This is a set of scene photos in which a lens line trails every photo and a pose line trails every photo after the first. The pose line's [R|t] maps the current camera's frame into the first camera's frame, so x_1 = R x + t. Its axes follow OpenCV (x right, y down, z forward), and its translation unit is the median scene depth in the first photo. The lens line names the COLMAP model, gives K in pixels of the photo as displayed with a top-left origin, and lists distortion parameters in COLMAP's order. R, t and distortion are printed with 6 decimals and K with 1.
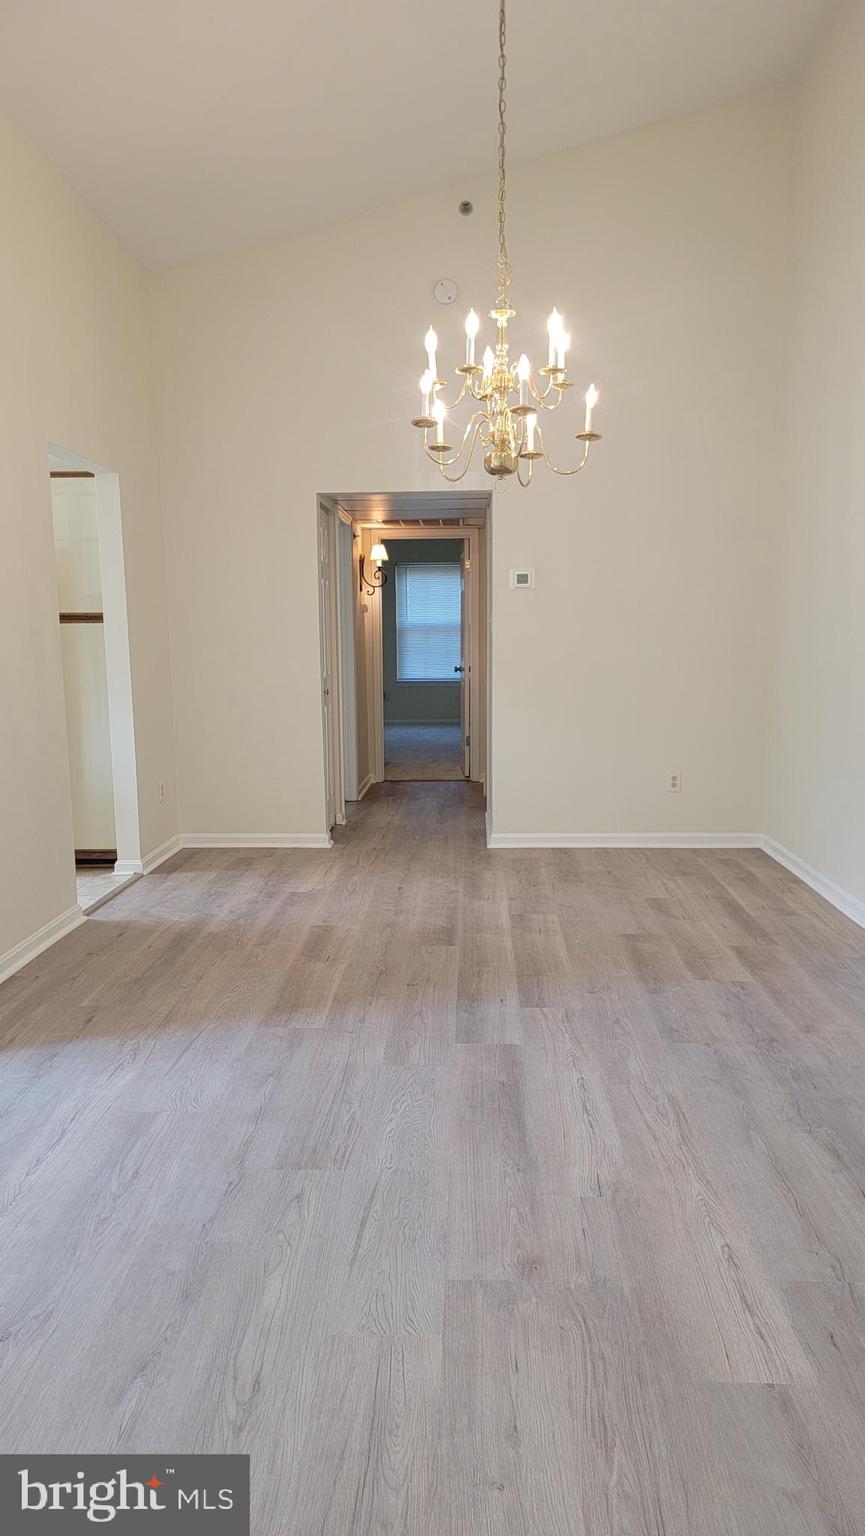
lens RADIAL K [[1032.4, 0, 432.5], [0, 1032.4, 768.0], [0, 0, 1]] dist [0.004375, 0.000121]
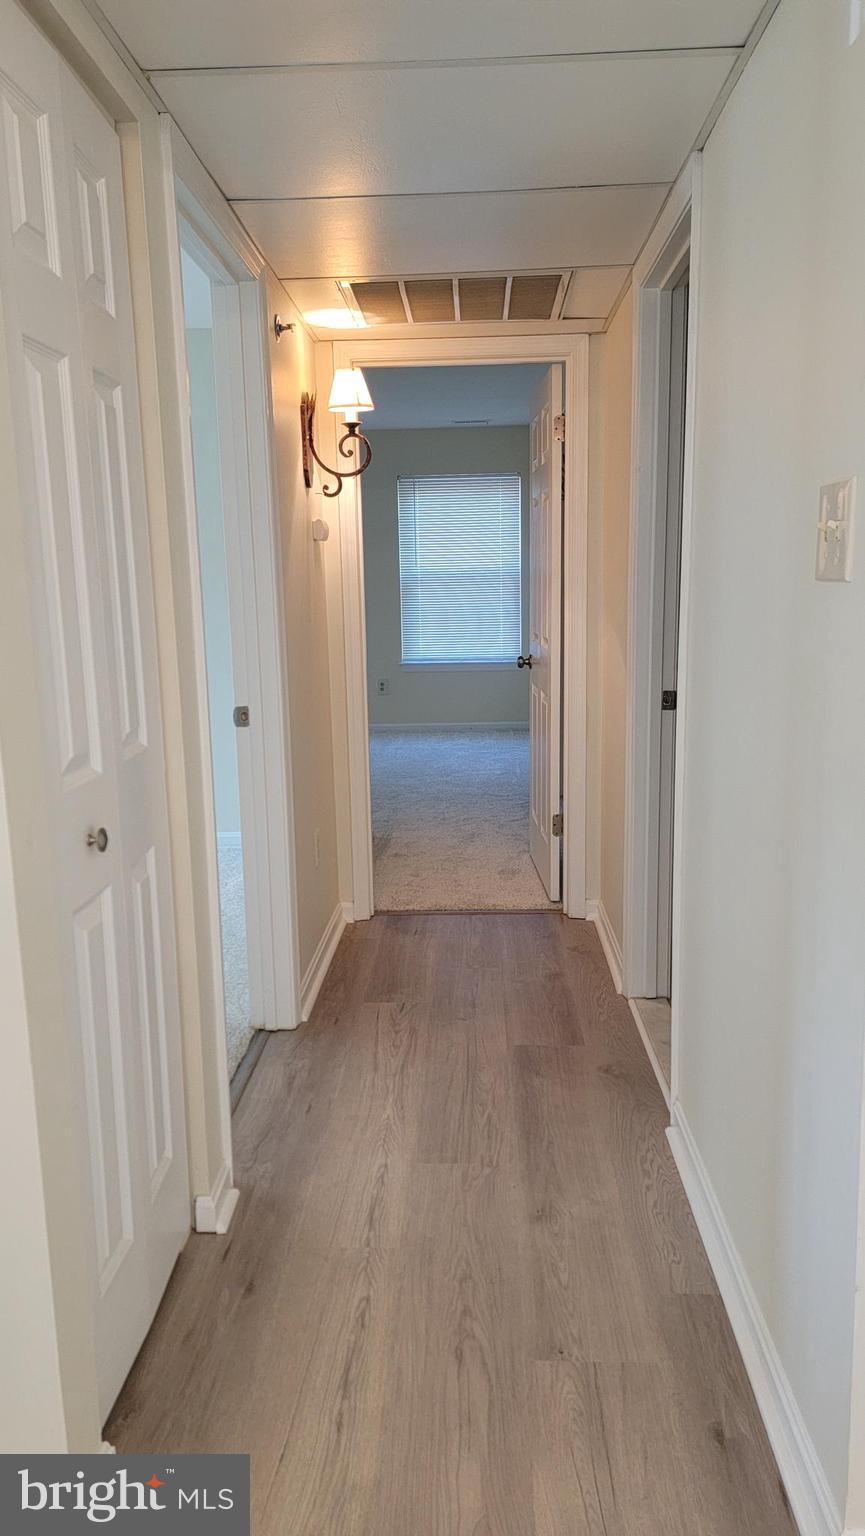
lens RADIAL K [[1032.4, 0, 432.5], [0, 1032.4, 768.0], [0, 0, 1]] dist [0.004375, 0.000121]
pose [[0.999944, -0.008844, -0.005821, -0.018614], [0.009106, 0.998874, 0.046567, -0.078212], [0.005403, -0.046617, 0.998898, 0.582377]]
